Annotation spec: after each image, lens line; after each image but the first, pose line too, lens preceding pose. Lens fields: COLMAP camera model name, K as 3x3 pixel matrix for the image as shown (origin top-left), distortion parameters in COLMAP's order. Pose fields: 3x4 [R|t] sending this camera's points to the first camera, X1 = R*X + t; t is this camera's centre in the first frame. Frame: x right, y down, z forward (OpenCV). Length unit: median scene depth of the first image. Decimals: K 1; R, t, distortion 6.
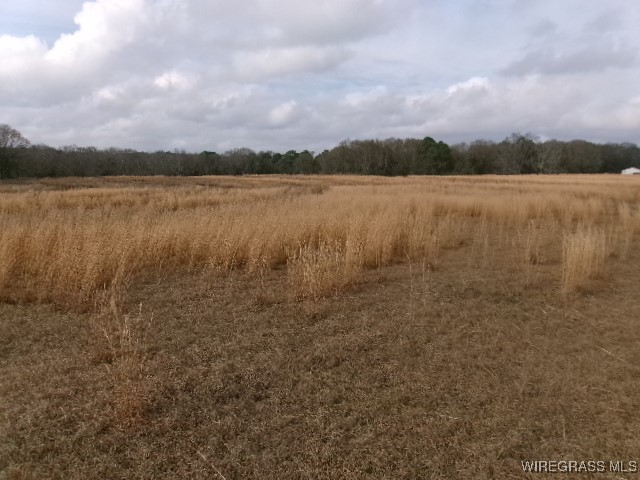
lens RADIAL K [[505.6, 0, 313.4], [0, 505.6, 239.6], [0, 0, 1]] dist [0.002043, 0.039295]
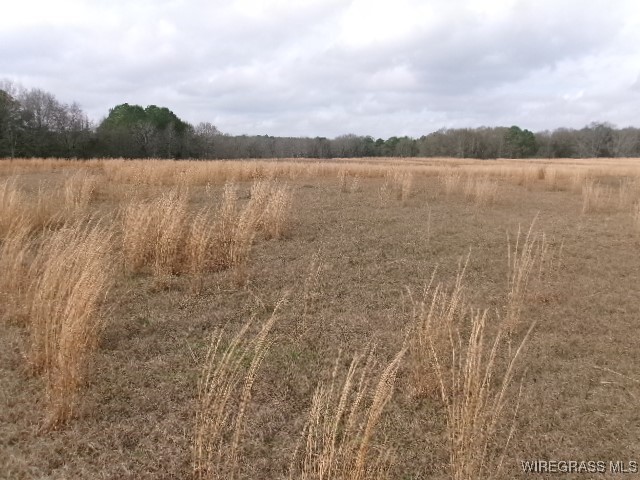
lens RADIAL K [[505.6, 0, 320.1], [0, 505.6, 241.0], [0, 0, 1]] dist [0.002043, 0.039295]
pose [[0.989412, 0.027311, -0.142541, -0.045908], [-0.021951, 0.998997, 0.039039, 0.028933], [0.143464, -0.035497, 0.989019, -0.237442]]
